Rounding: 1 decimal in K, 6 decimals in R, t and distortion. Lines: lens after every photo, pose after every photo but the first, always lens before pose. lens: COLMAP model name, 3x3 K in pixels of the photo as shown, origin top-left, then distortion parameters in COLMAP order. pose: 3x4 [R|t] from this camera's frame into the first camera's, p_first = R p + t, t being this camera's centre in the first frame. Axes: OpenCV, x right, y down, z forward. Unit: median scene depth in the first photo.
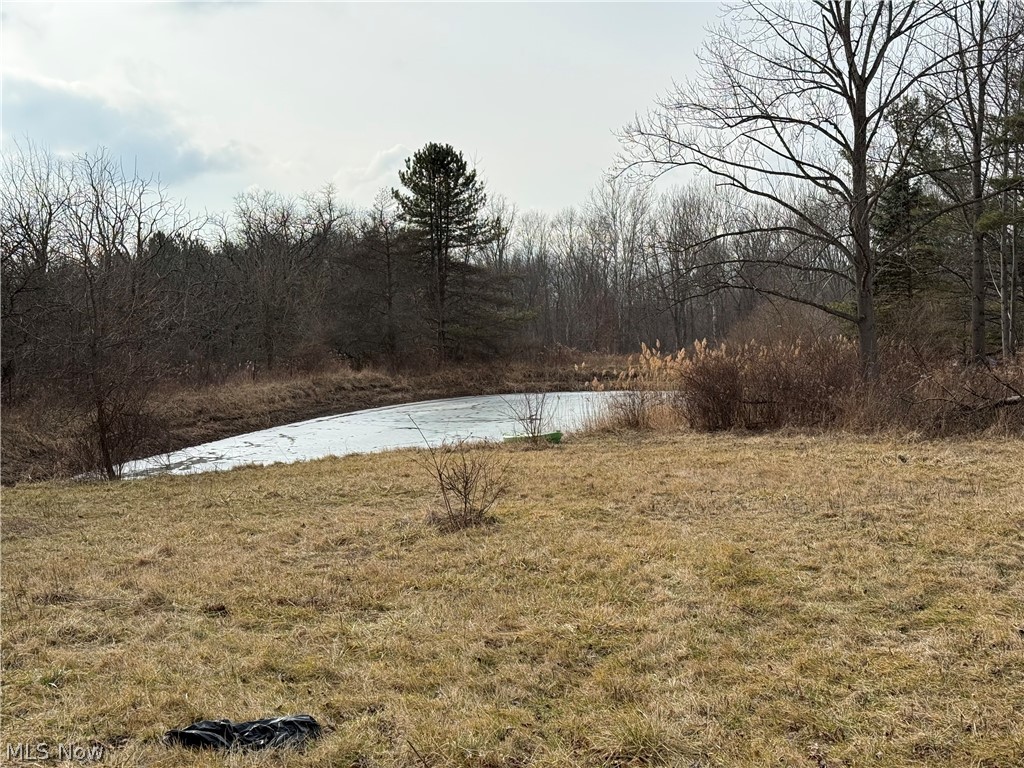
lens RADIAL K [[1403.9, 0, 520.5], [0, 1403.9, 381.0], [0, 0, 1]] dist [0.133080, 0.000000]
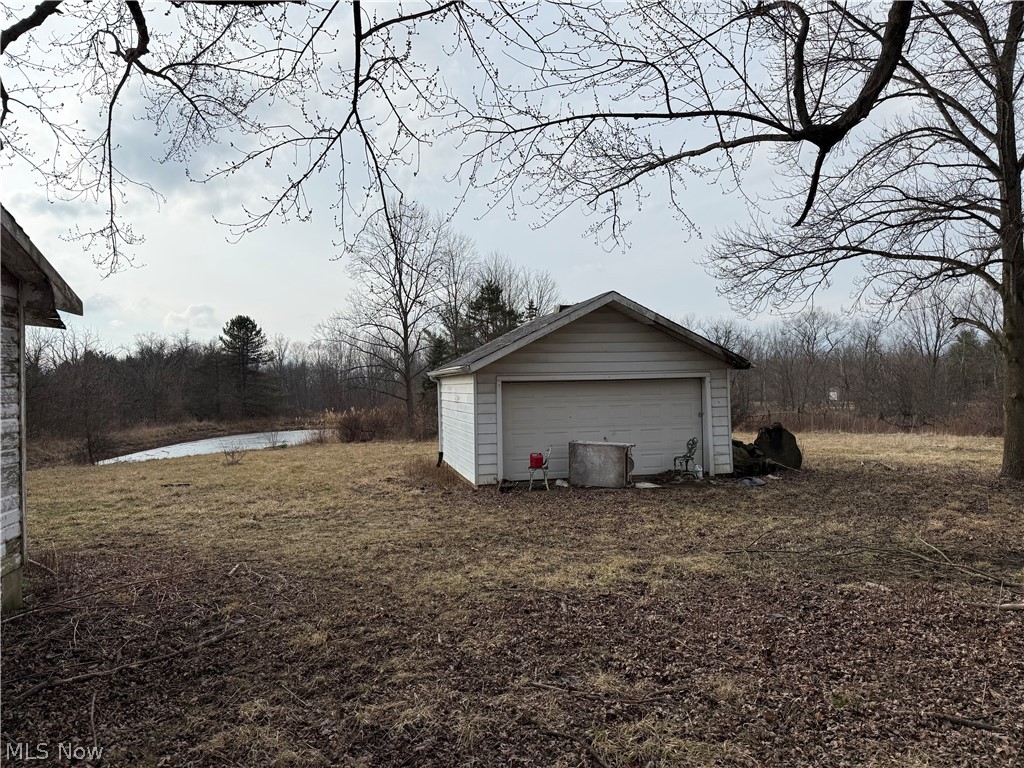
lens RADIAL K [[709.1, 0, 514.4], [0, 709.1, 396.6], [0, 0, 1]] dist [0.023982, -0.025854]
pose [[0.955803, 0.000067, 0.294007, 0.018510], [0.011859, 0.999177, -0.038784, 0.001671], [-0.293767, 0.040556, 0.955016, -0.148458]]
